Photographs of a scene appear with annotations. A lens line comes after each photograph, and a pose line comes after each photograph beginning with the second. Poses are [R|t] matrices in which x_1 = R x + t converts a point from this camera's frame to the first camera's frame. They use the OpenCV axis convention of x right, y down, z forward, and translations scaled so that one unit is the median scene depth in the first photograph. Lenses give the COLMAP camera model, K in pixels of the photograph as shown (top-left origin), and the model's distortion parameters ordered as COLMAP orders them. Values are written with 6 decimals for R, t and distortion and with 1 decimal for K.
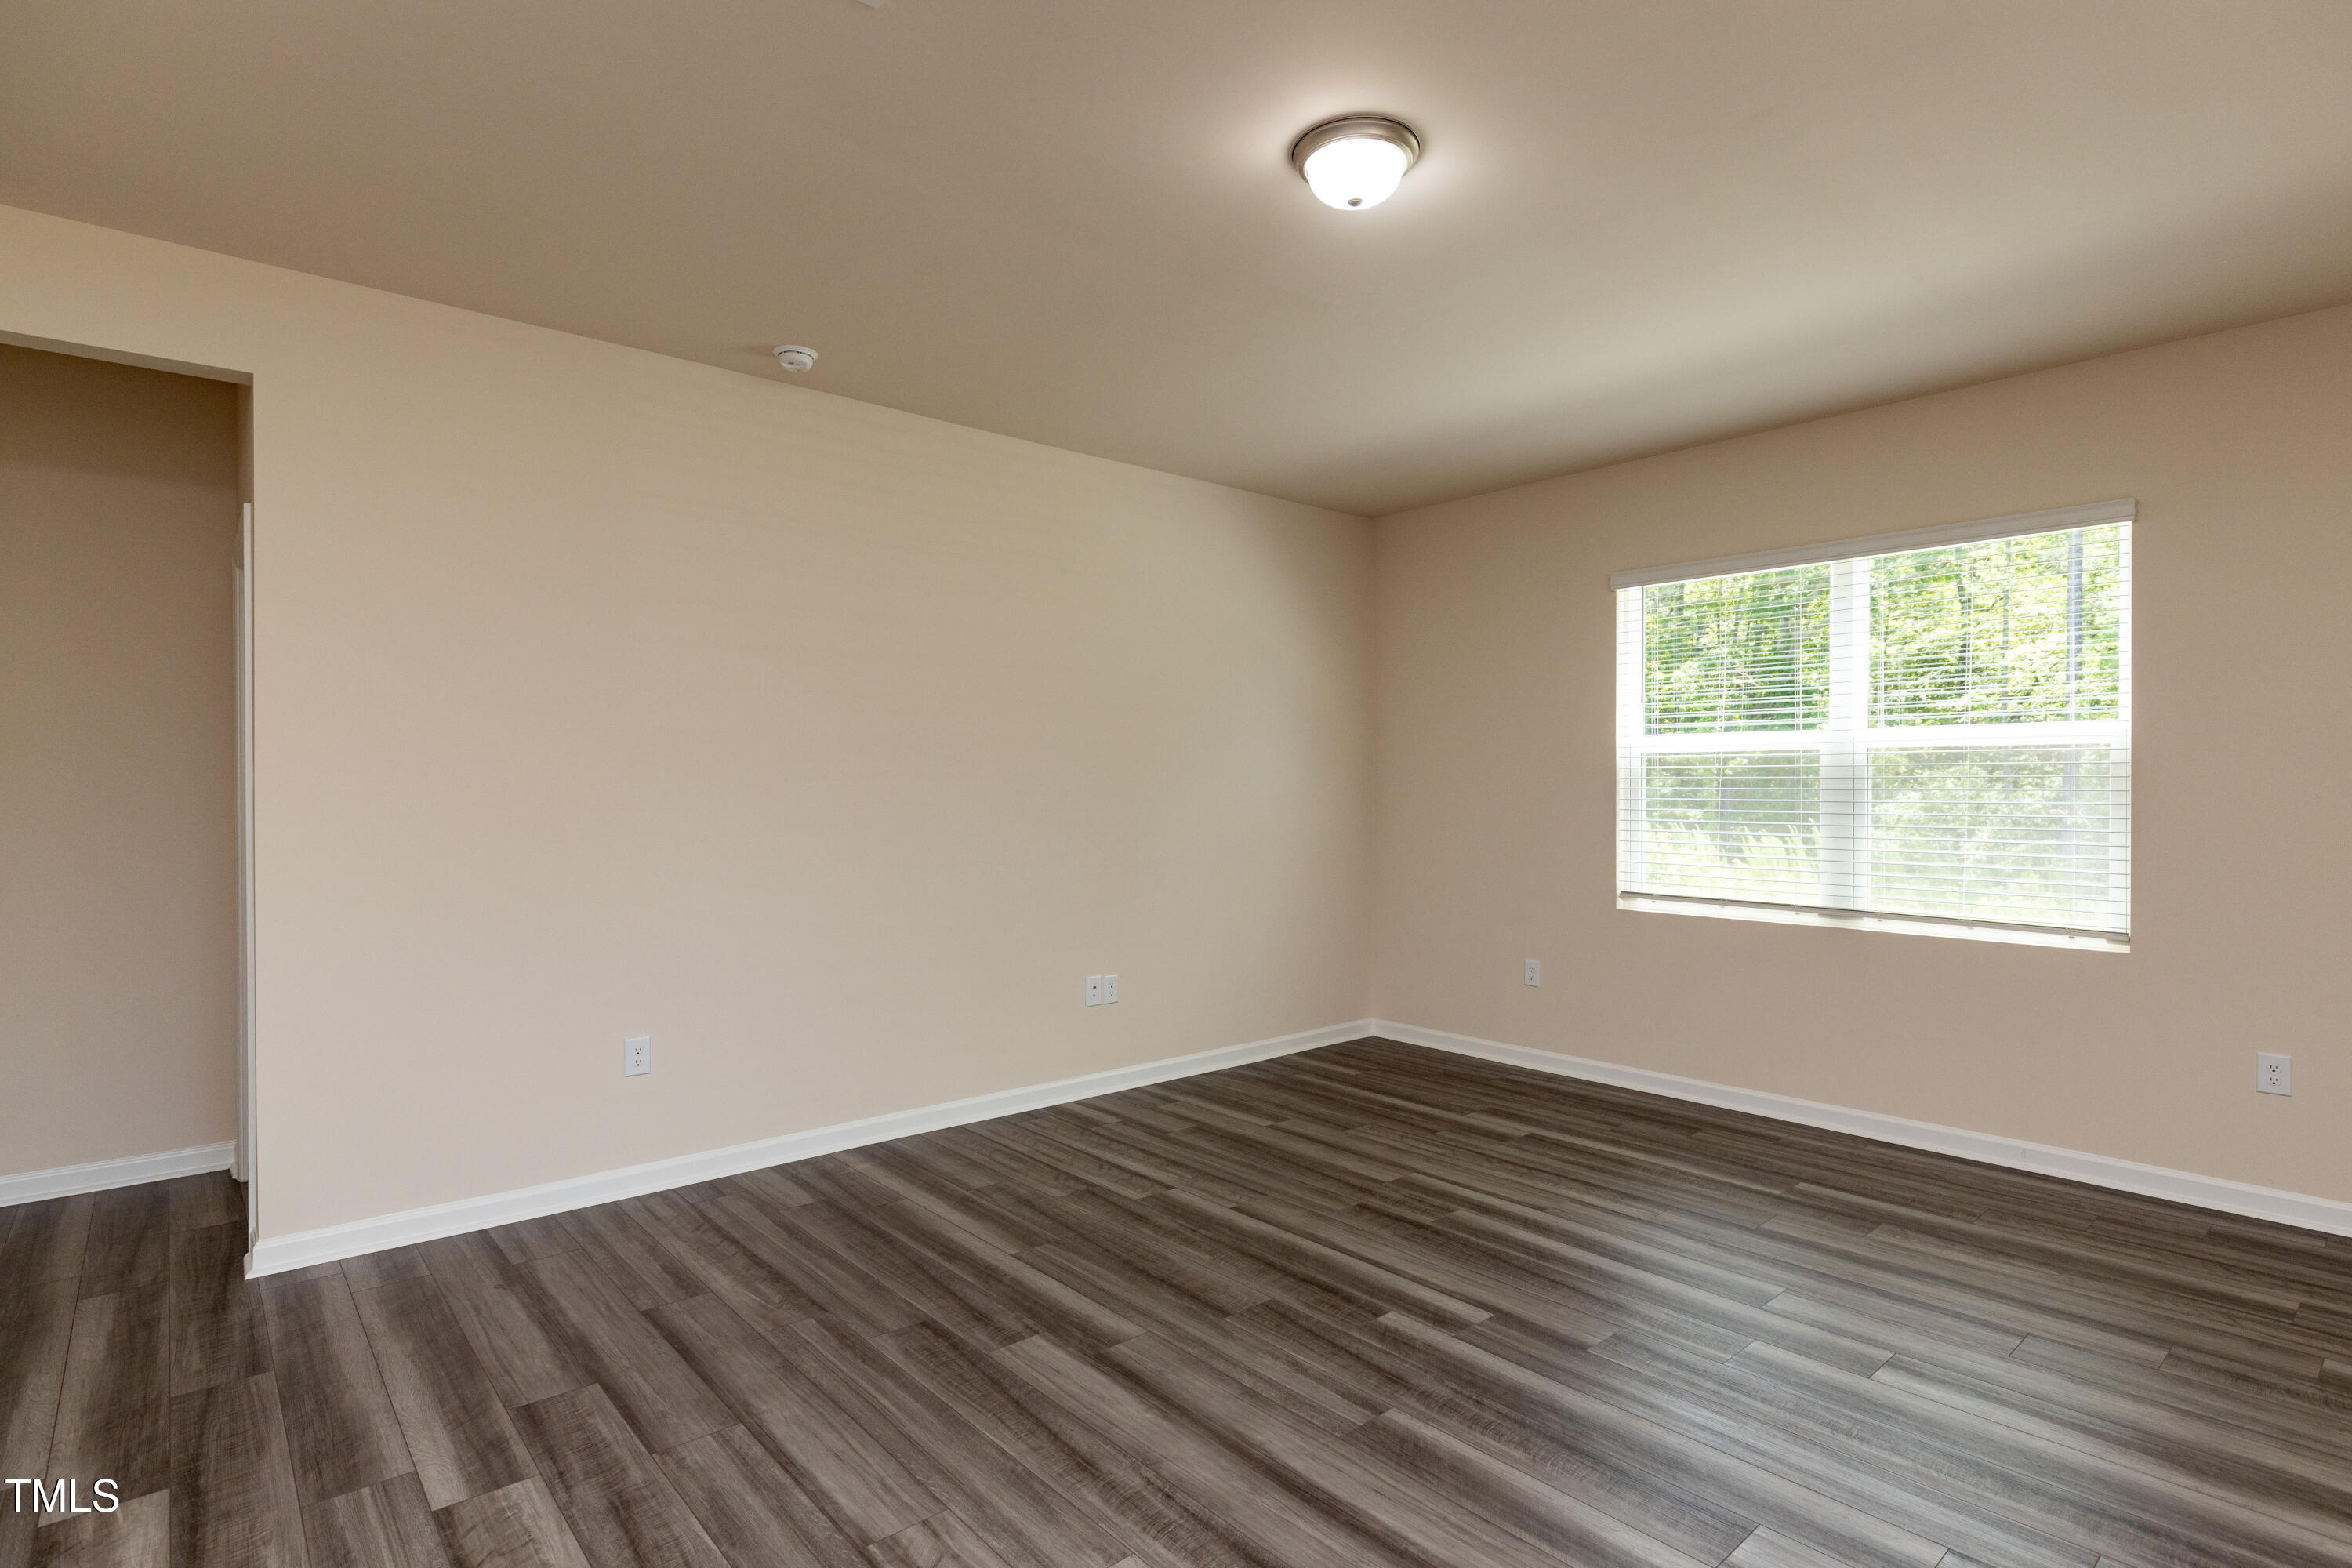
lens RADIAL K [[1165.8, 0, 1181.5], [0, 1165.8, 789.4], [0, 0, 1]] dist [-0.008339, 0.001446]
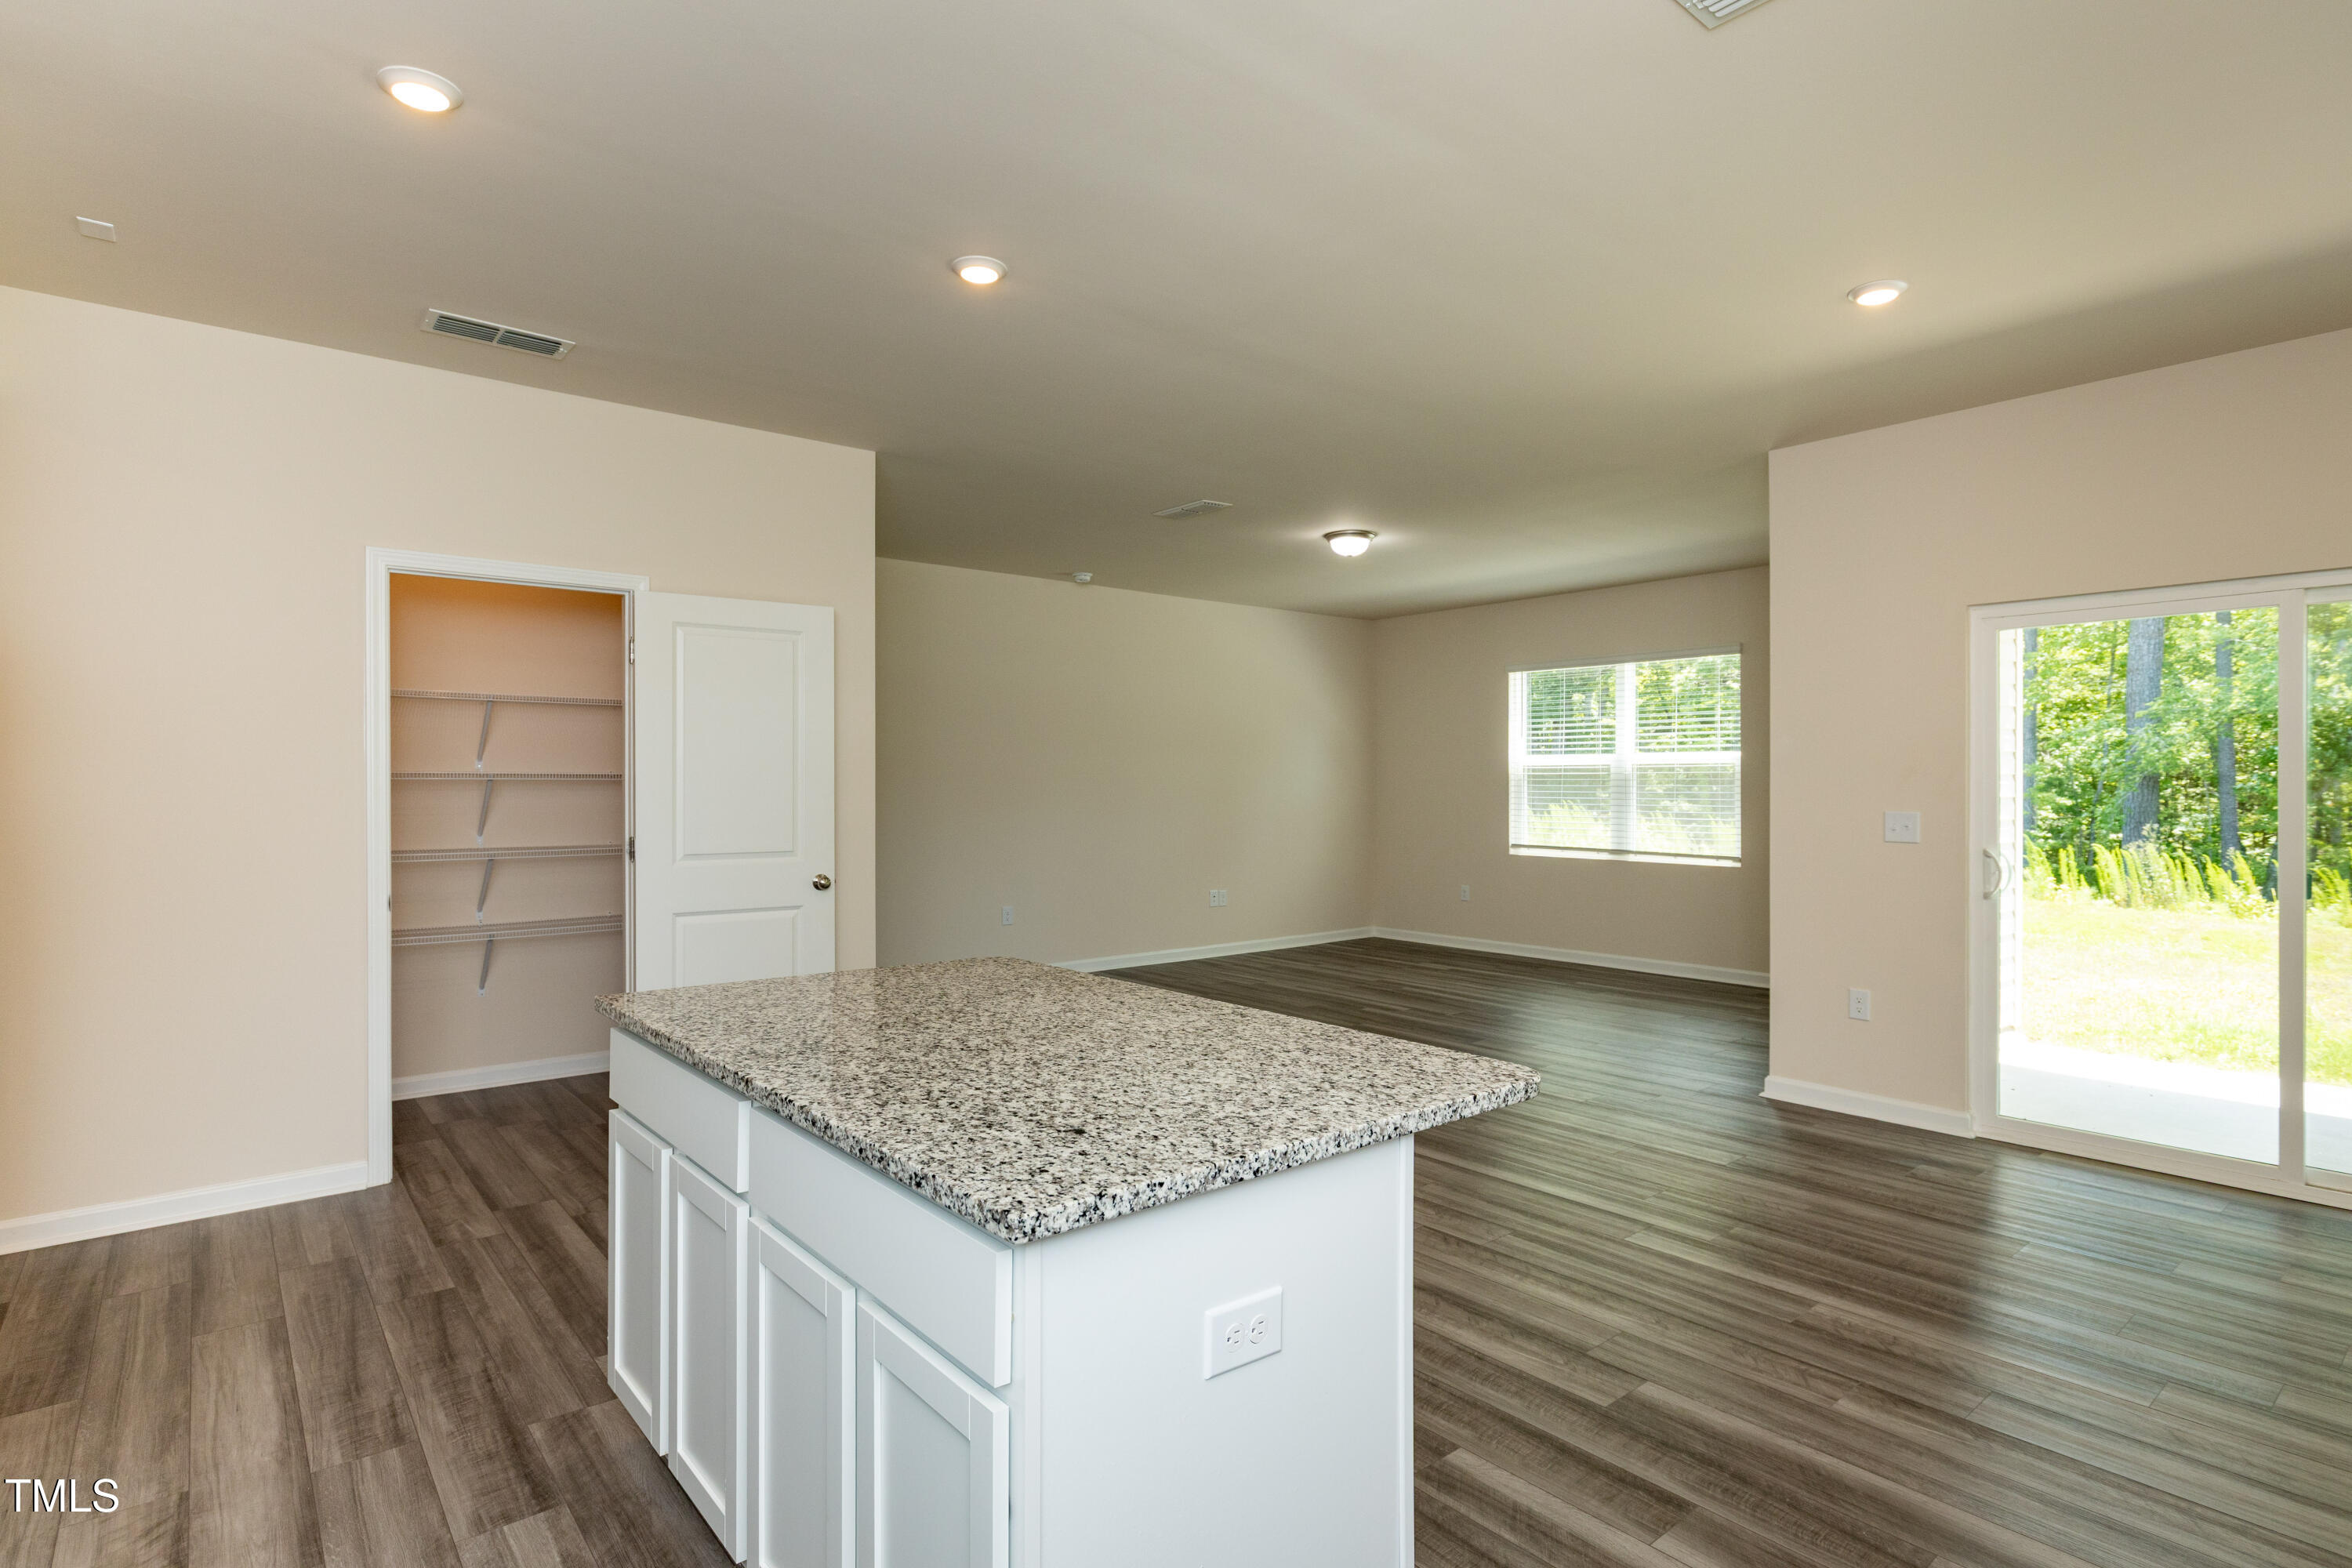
lens RADIAL K [[1165.8, 0, 1157.2], [0, 1165.8, 786.0], [0, 0, 1]] dist [-0.008339, 0.001446]
pose [[0.998896, -0.000983, -0.046964, -0.125227], [0.000908, 0.999998, -0.001630, 0.003069], [0.046966, 0.001586, 0.998895, -1.289884]]
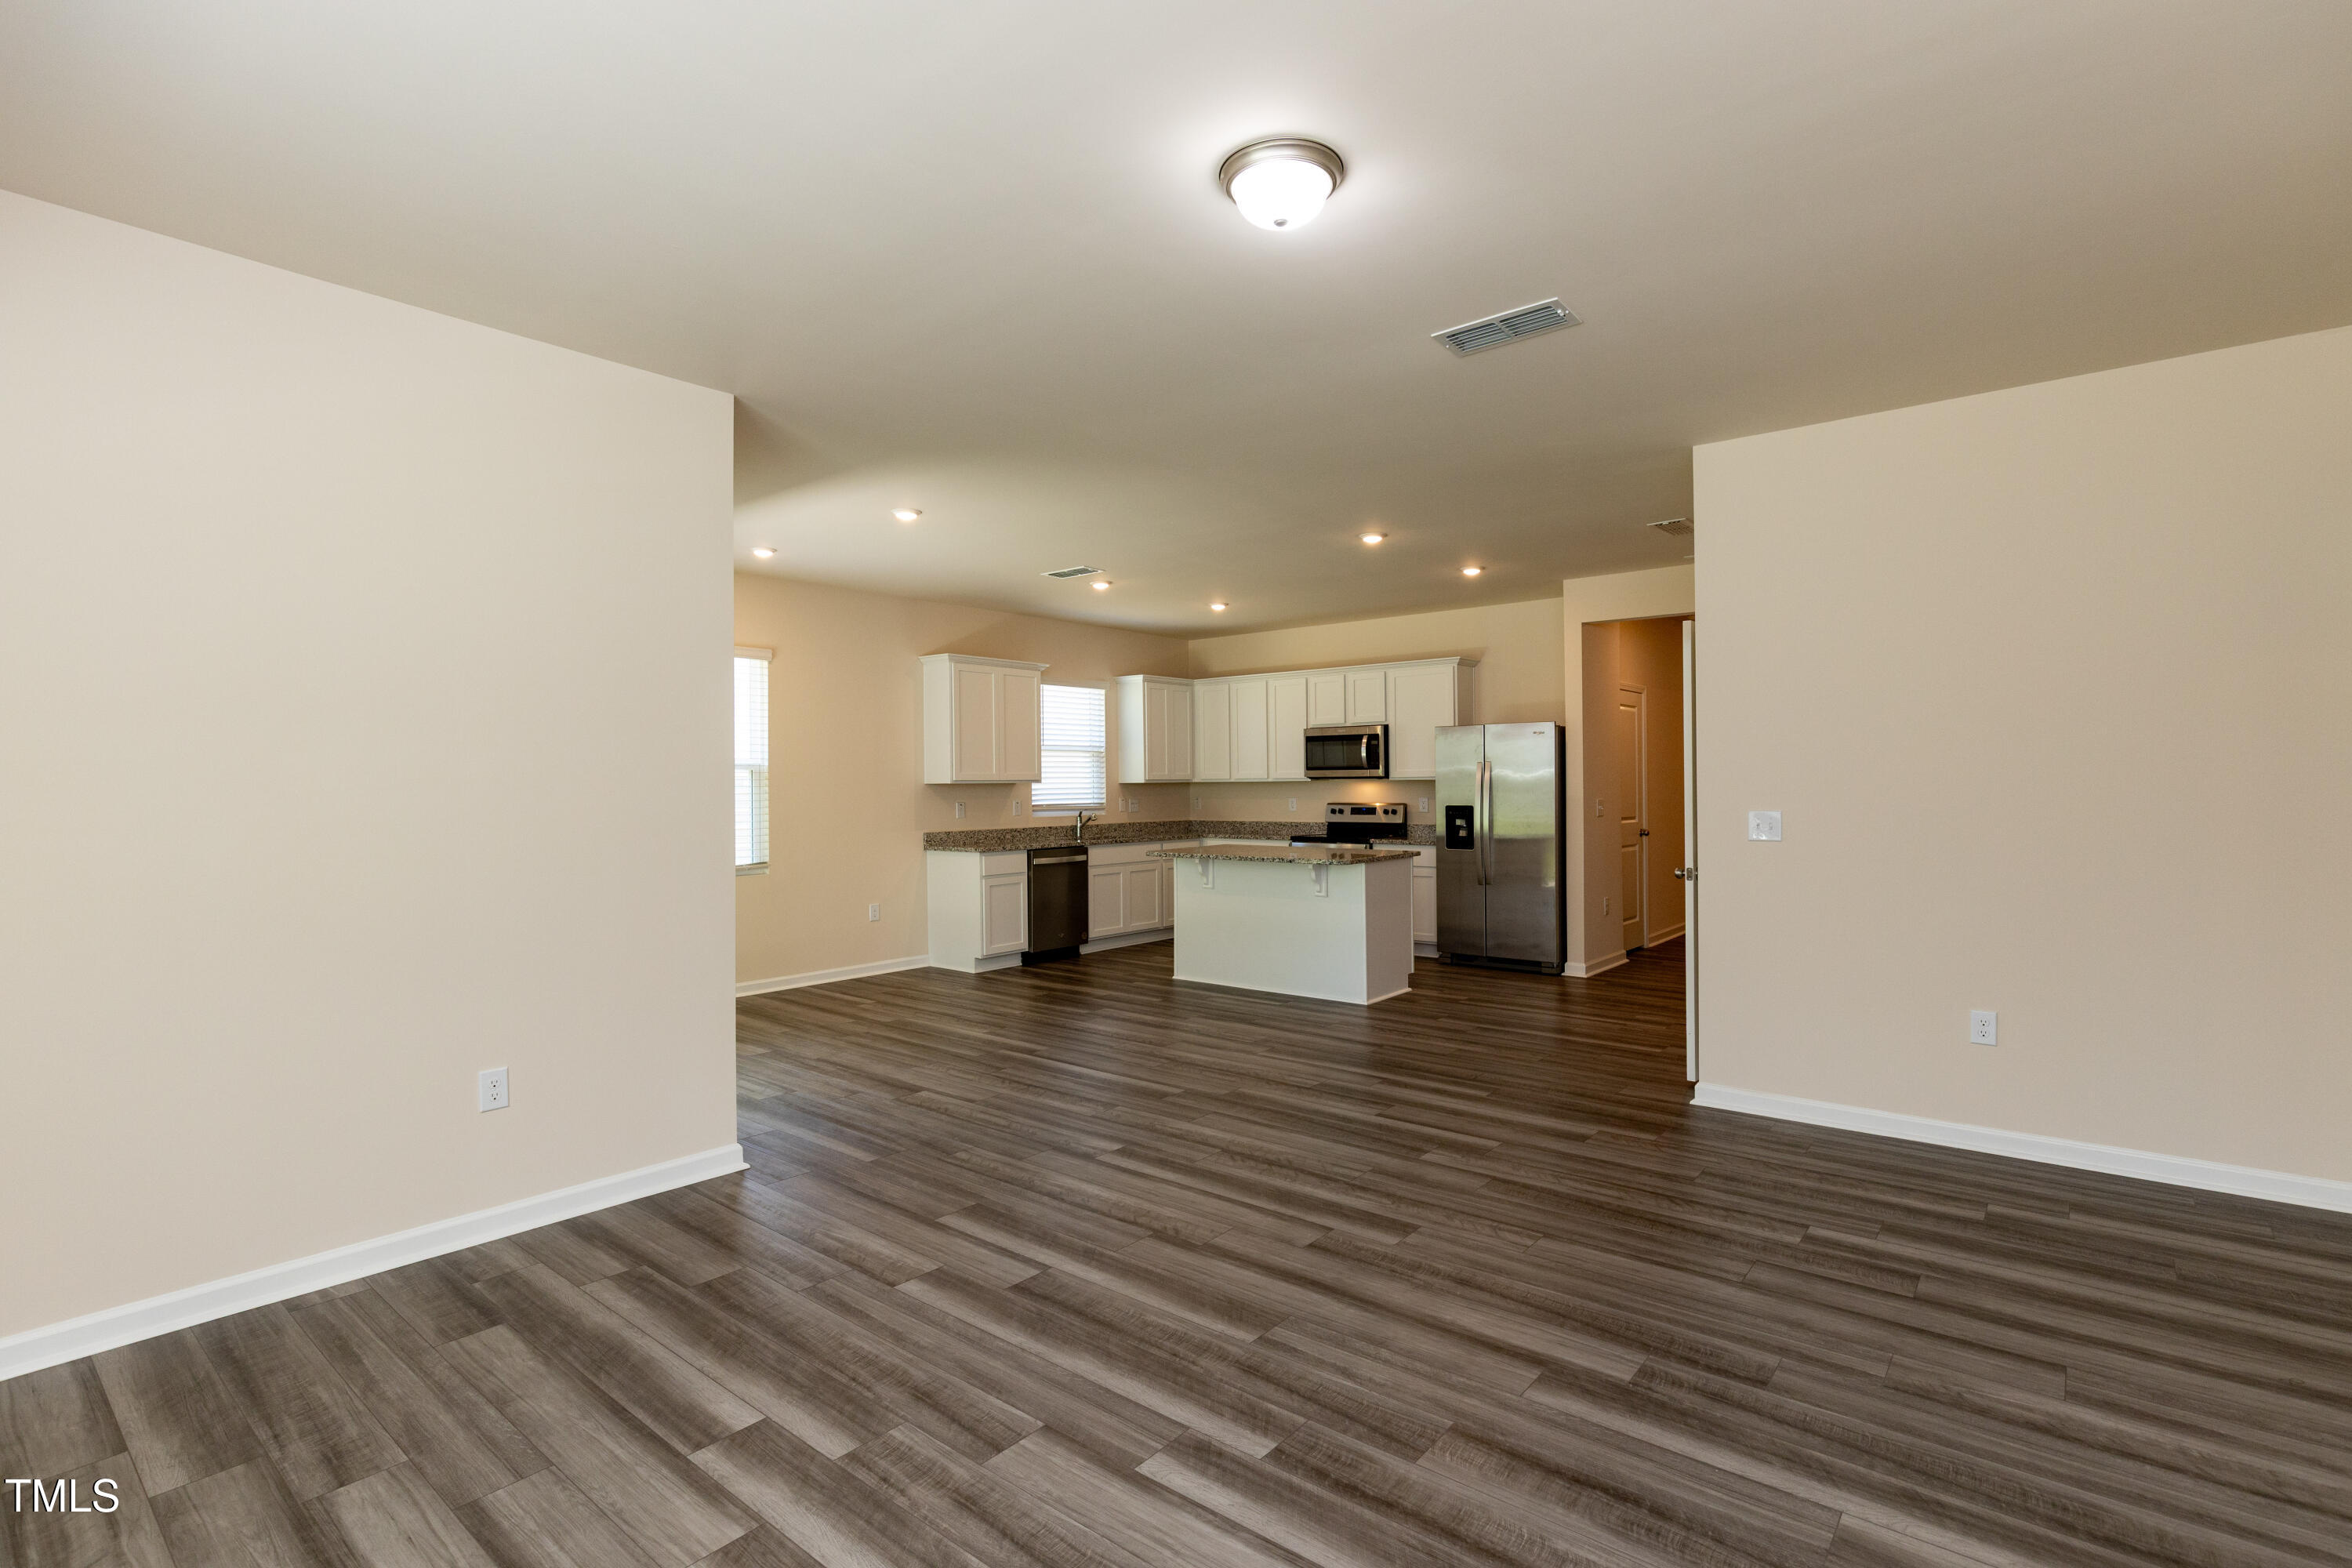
lens RADIAL K [[1103.9, 0, 1191.0], [0, 1103.9, 782.2], [0, 0, 1]] dist [-0.007282, 0.000094]
pose [[-0.985782, 0.007127, -0.167880, 0.324451], [0.006760, 0.999973, 0.002754, -0.014446], [0.167895, 0.001580, -0.985804, 1.600067]]
